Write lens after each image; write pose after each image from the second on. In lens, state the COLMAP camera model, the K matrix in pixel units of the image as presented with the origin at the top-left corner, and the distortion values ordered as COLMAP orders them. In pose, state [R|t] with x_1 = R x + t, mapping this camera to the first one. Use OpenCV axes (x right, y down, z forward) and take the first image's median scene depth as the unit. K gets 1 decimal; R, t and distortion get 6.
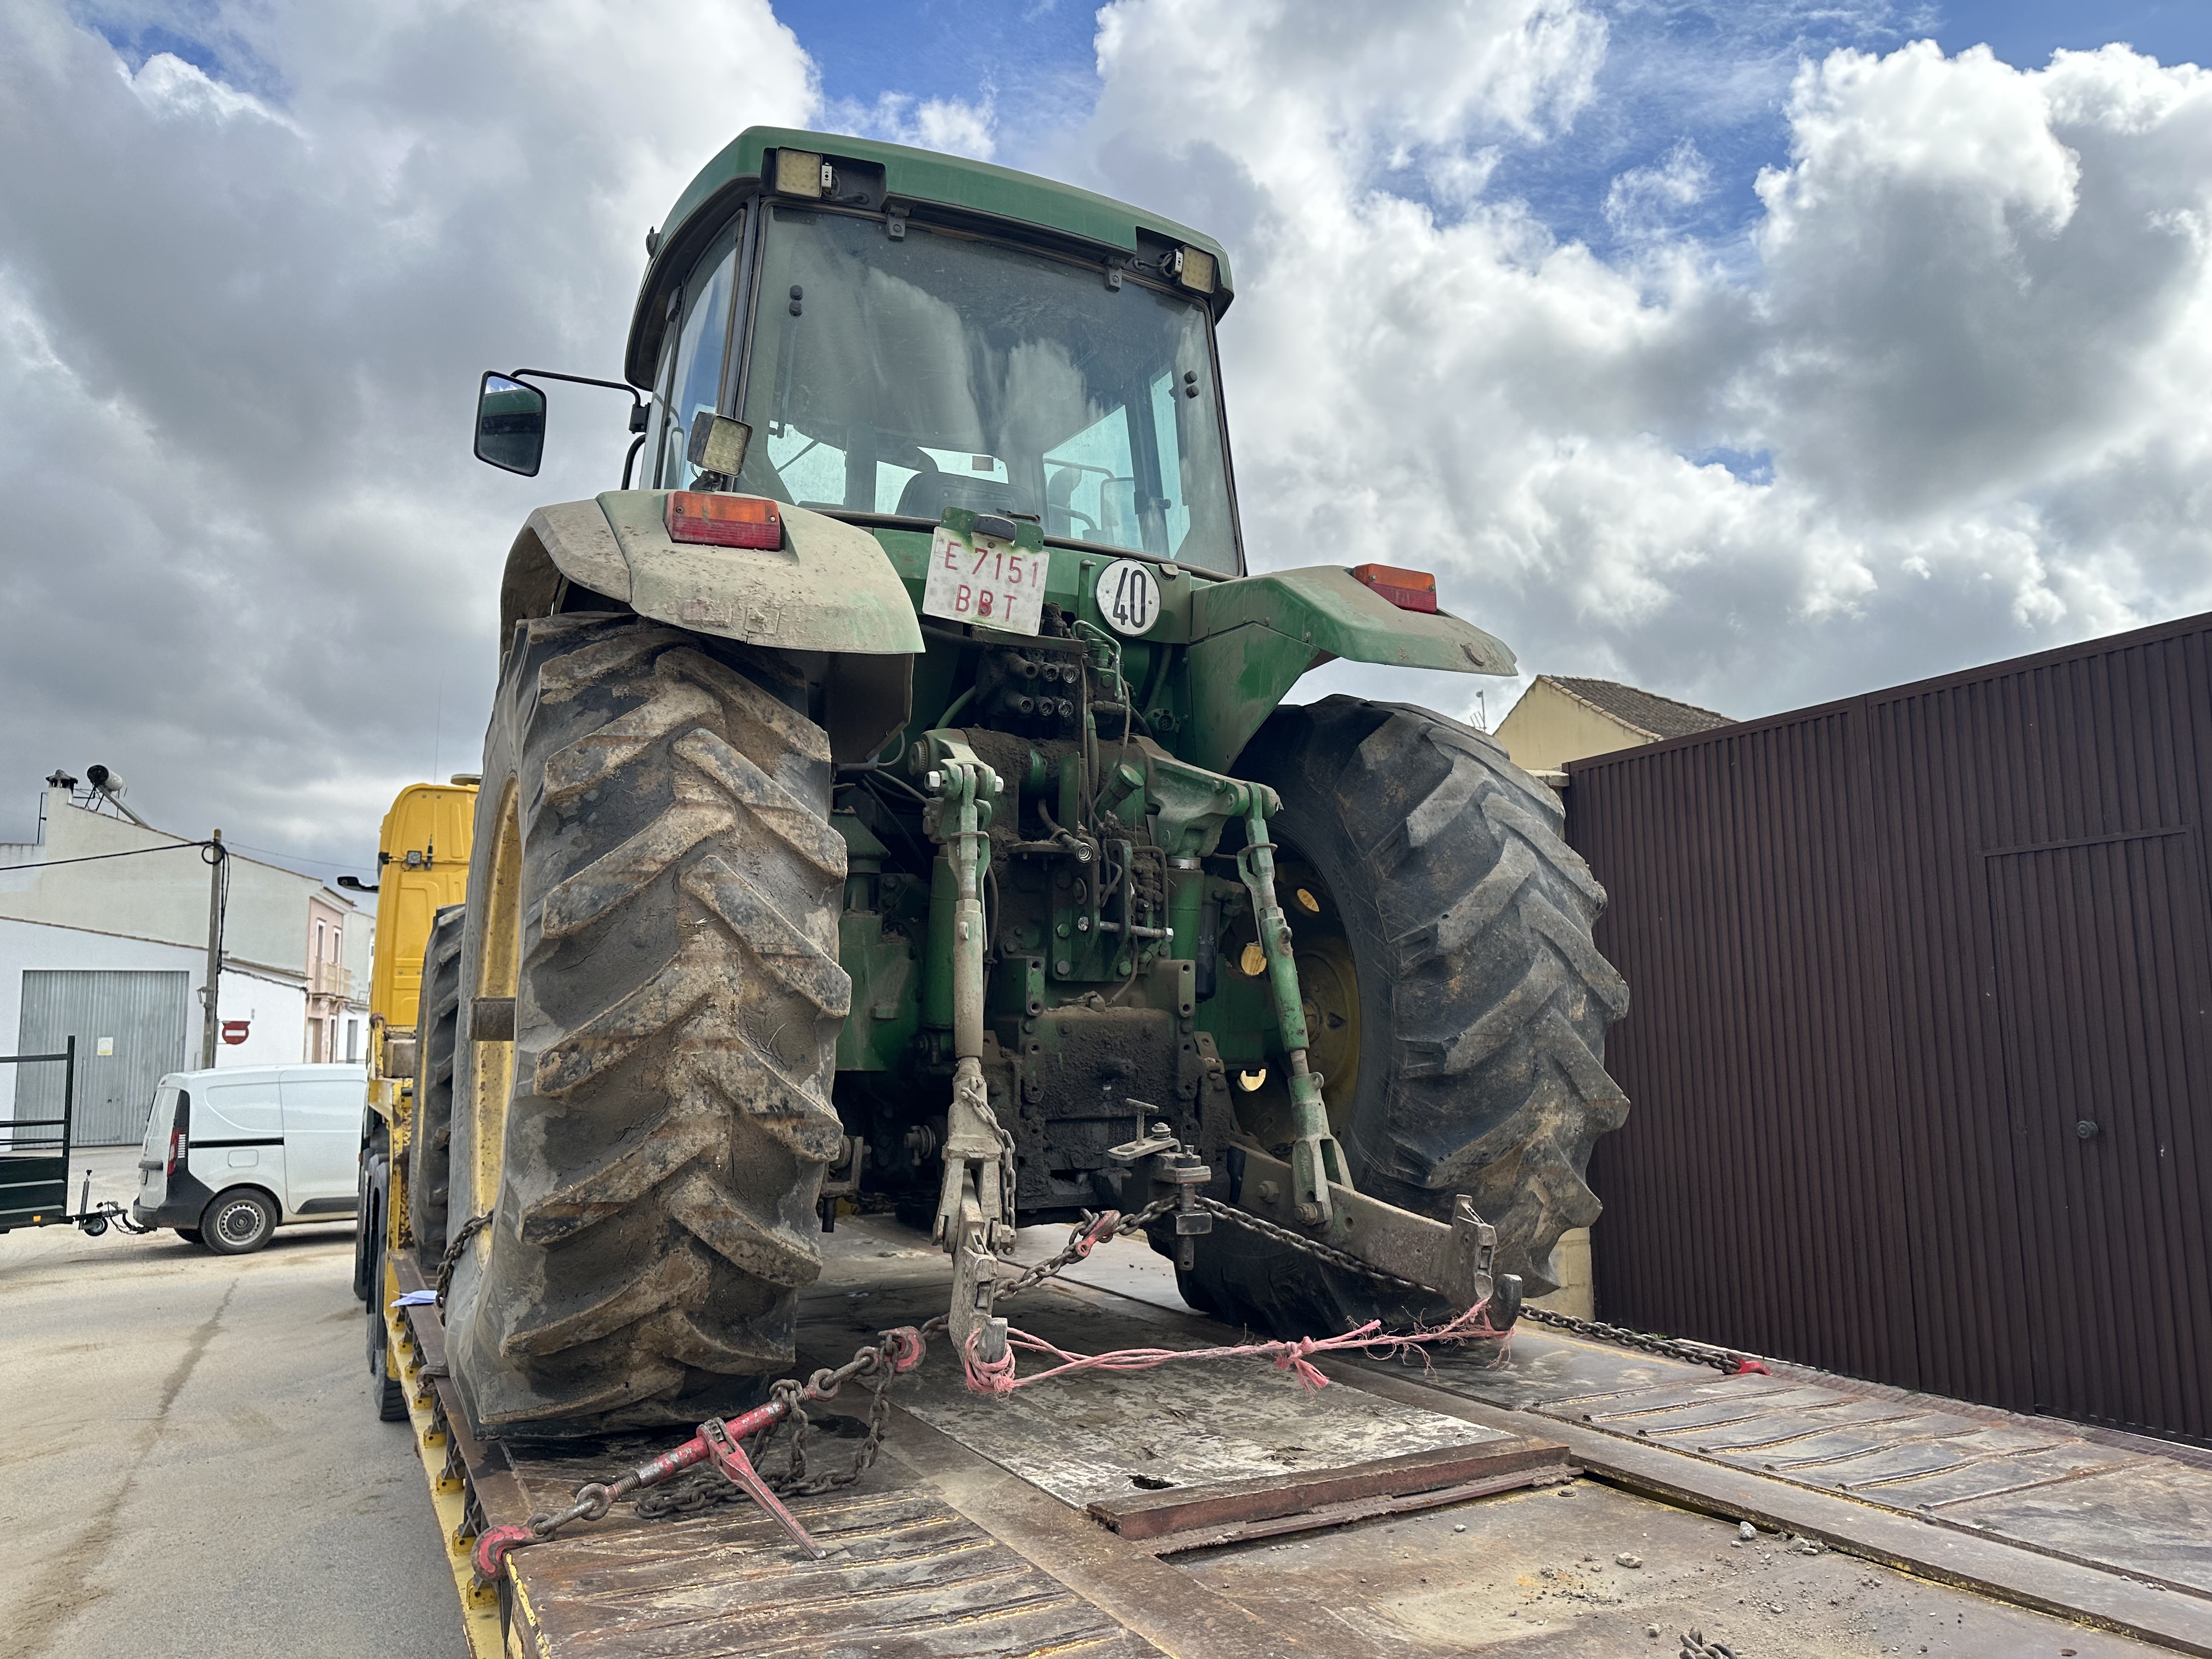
lens RADIAL K [[1557.7, 0, 1111.7], [0, 1557.7, 840.4], [0, 0, 1]] dist [0.157239, -0.257751]
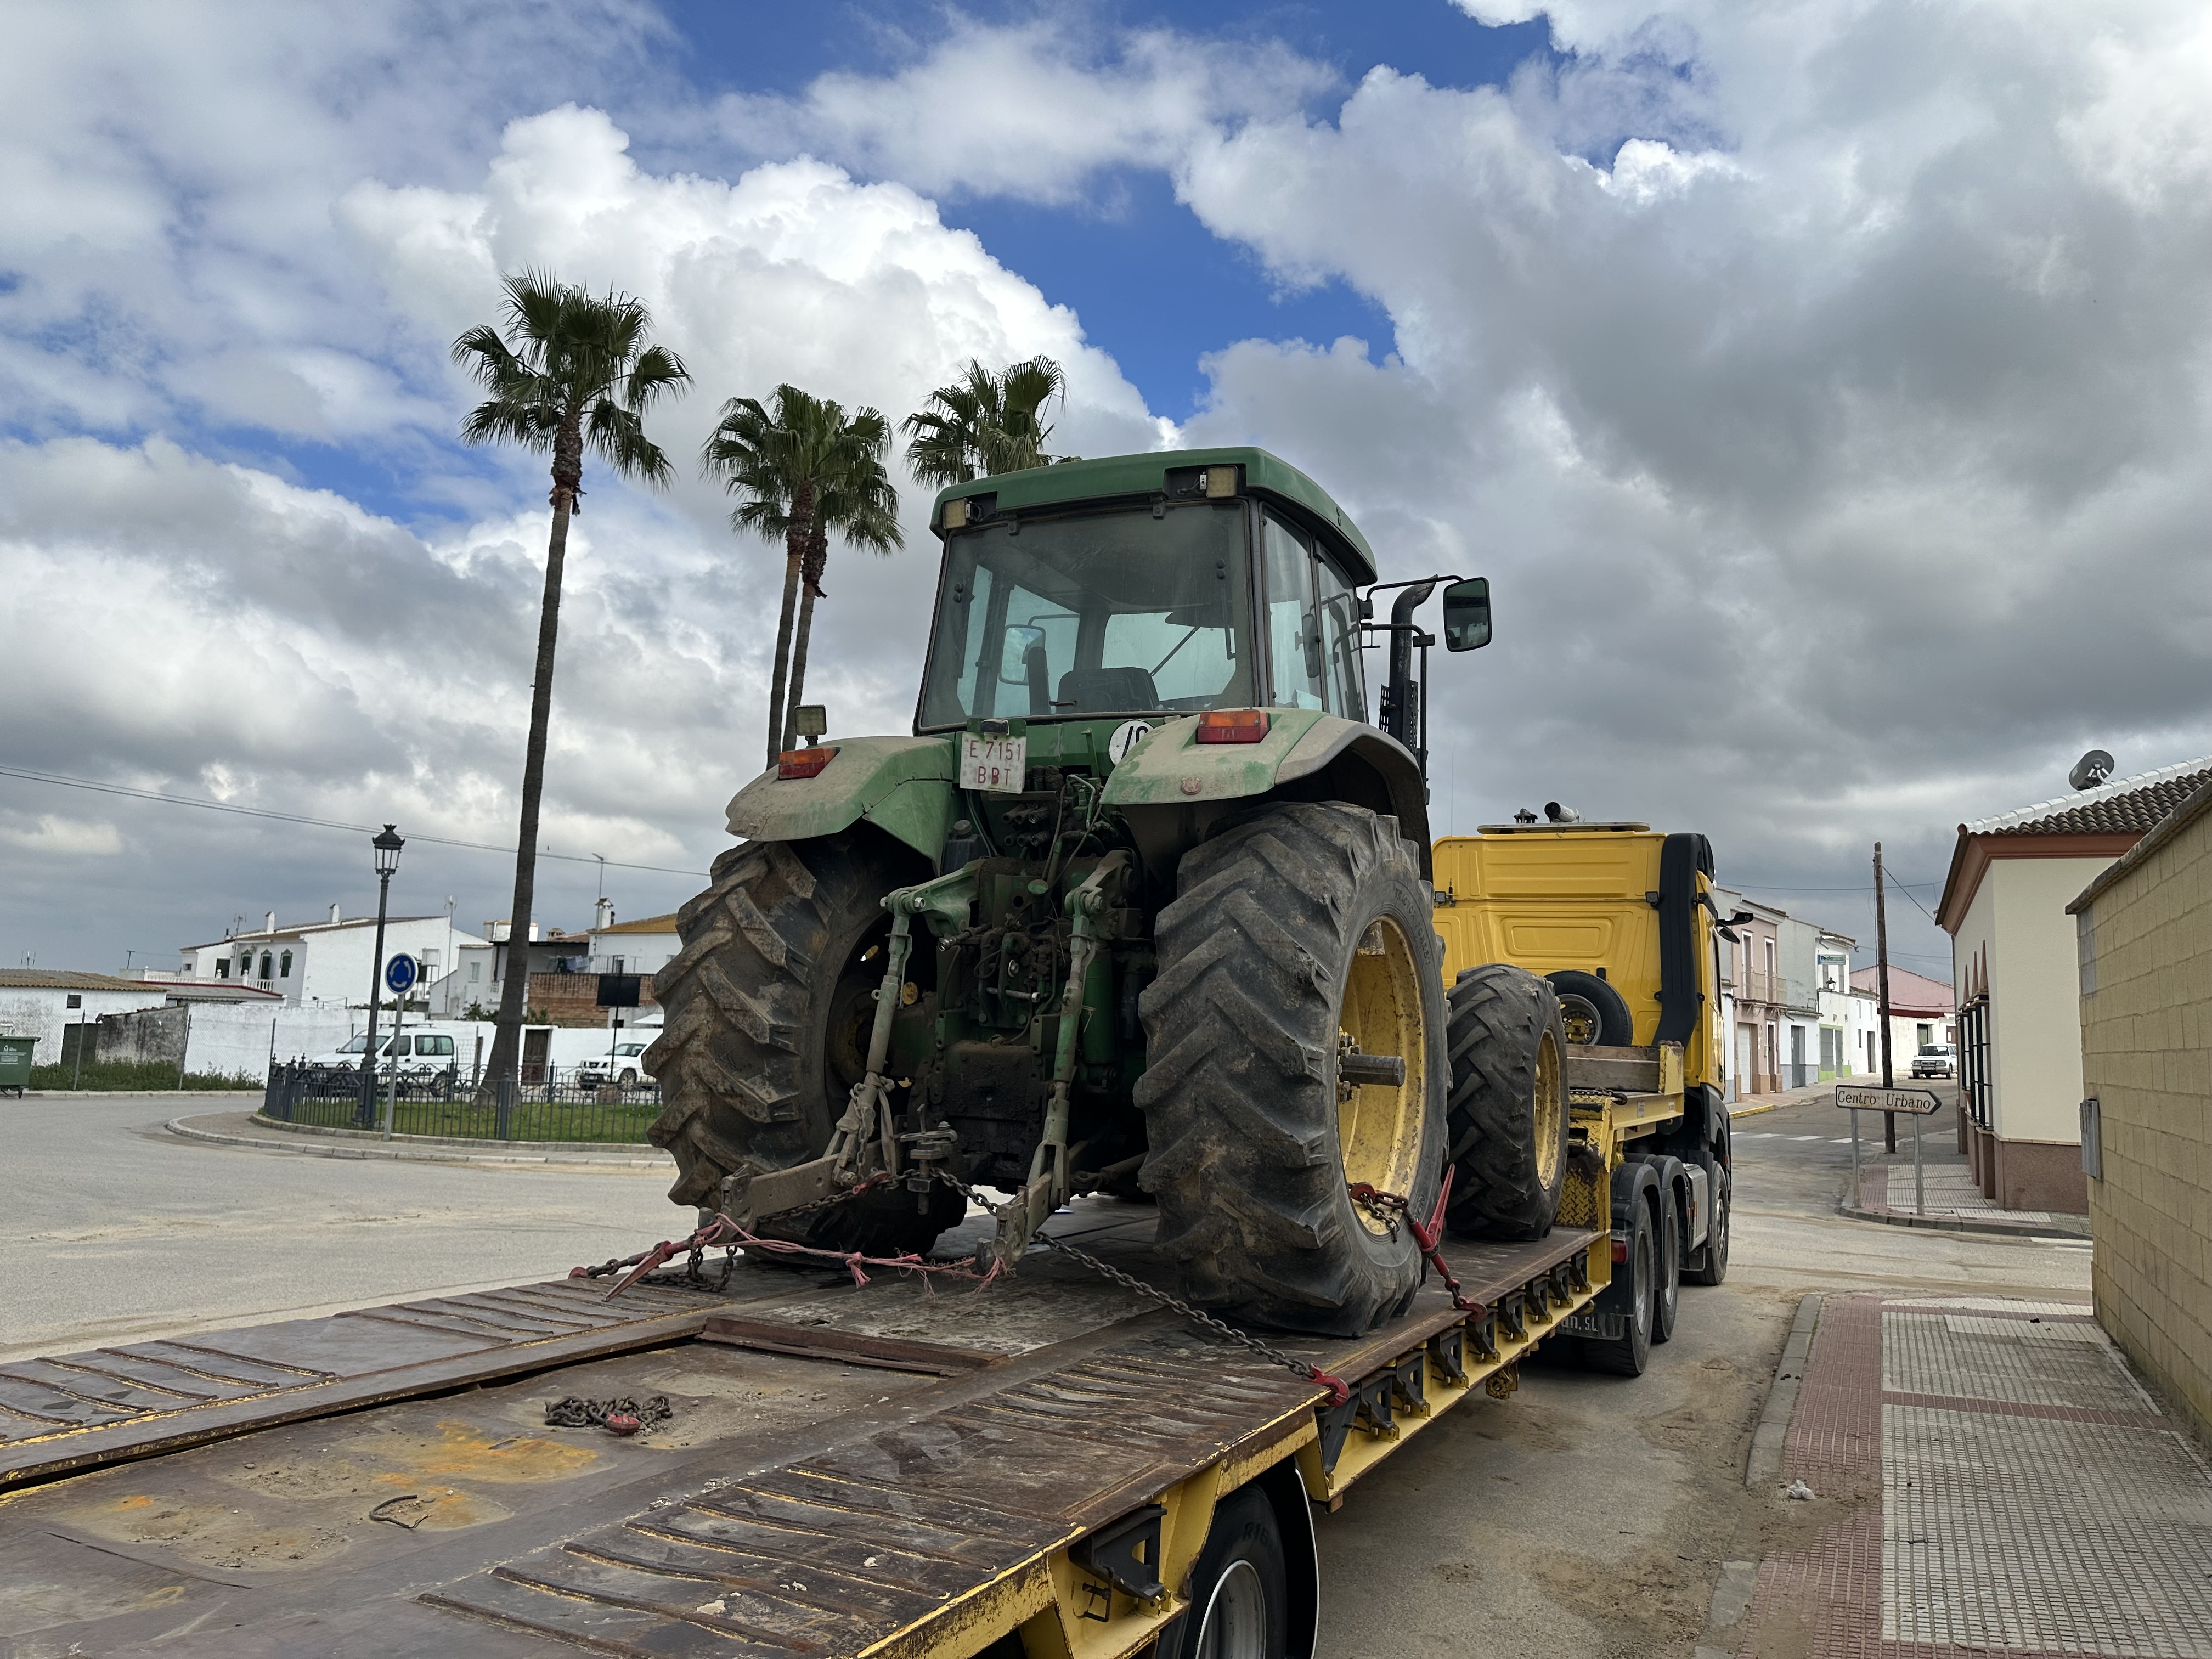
lens RADIAL K [[1557.7, 0, 1111.7], [0, 1557.7, 840.4], [0, 0, 1]] dist [0.157239, -0.257751]
pose [[0.619013, -0.053764, -0.783539, 1.228673], [0.051359, 0.998290, -0.027924, -0.042084], [0.783700, -0.022957, 0.620715, 0.149849]]
